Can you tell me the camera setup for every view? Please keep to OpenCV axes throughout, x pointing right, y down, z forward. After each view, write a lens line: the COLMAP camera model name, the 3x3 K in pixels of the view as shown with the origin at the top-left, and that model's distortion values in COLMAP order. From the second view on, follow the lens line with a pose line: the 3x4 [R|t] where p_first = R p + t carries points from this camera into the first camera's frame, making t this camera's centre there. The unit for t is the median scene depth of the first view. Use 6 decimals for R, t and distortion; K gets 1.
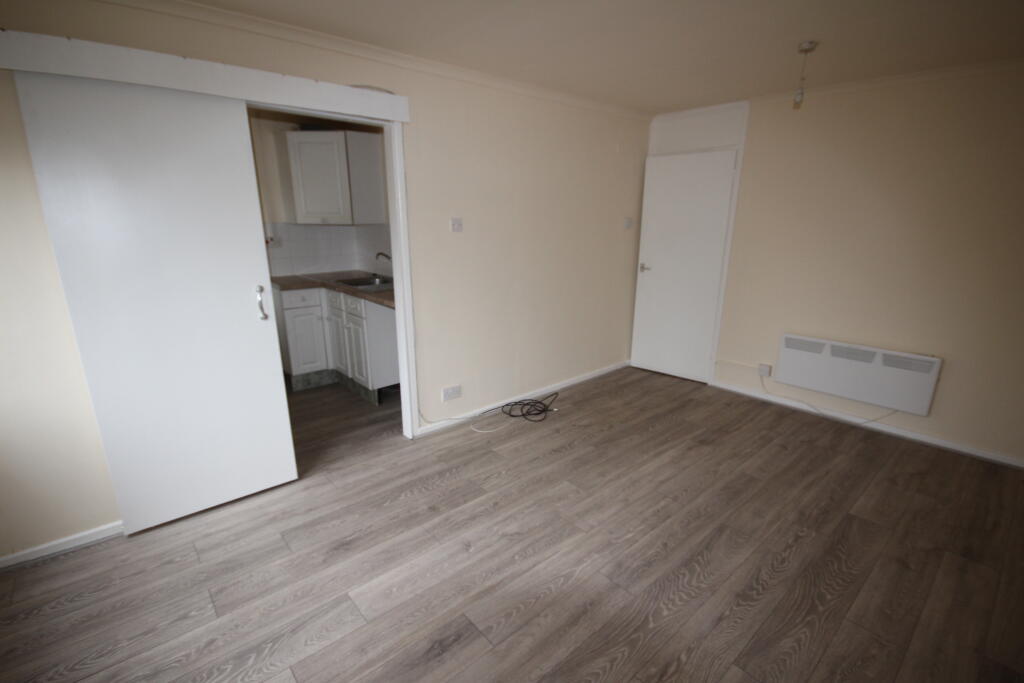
lens RADIAL K [[470.2, 0, 510.4], [0, 470.2, 360.7], [0, 0, 1]] dist [0.001624, -0.008851]
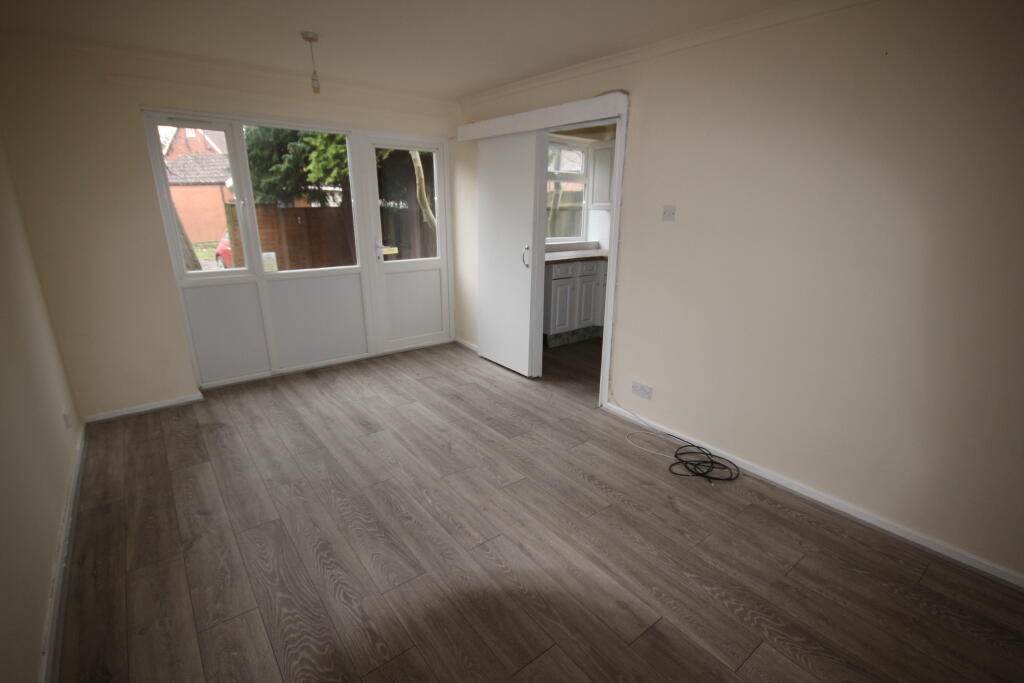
lens RADIAL K [[473.8, 0, 513.3], [0, 473.8, 353.9], [0, 0, 1]] dist [-0.000256, 0.000045]
pose [[-0.052424, 0.297940, -0.953144, 1.134282], [-0.305422, 0.903937, 0.299357, -0.297923], [0.950773, 0.306804, 0.043609, 1.003240]]
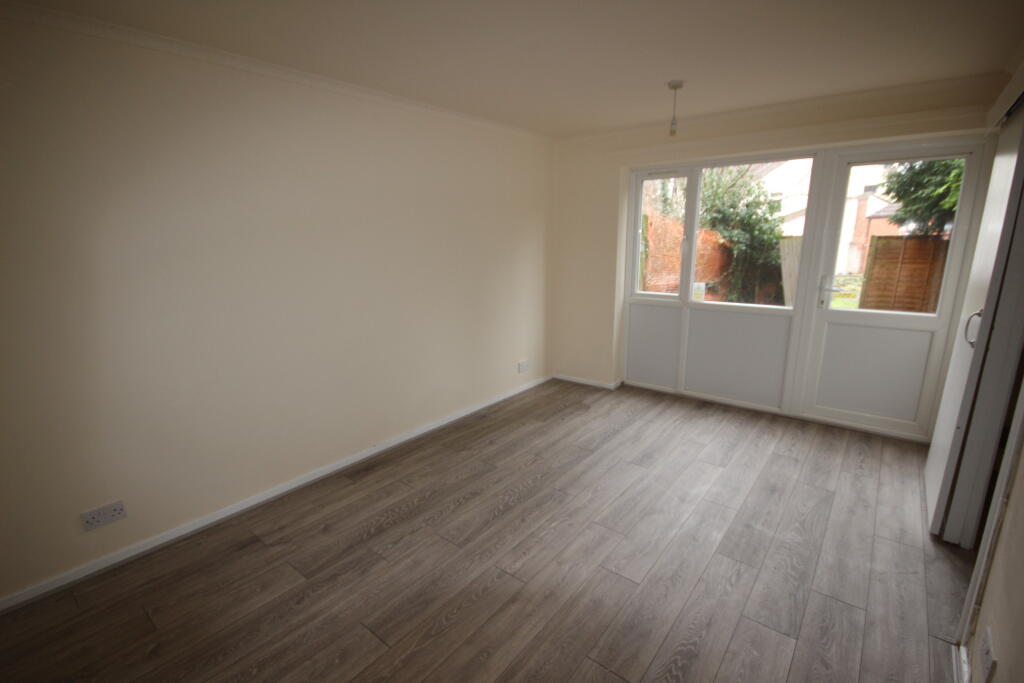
lens RADIAL K [[473.8, 0, 513.3], [0, 473.8, 353.9], [0, 0, 1]] dist [-0.000256, 0.000045]
pose [[-0.983470, 0.050987, -0.173743, 0.501472], [-0.046524, 0.856167, 0.514601, -0.511372], [0.174991, 0.514178, -0.839642, 1.652756]]
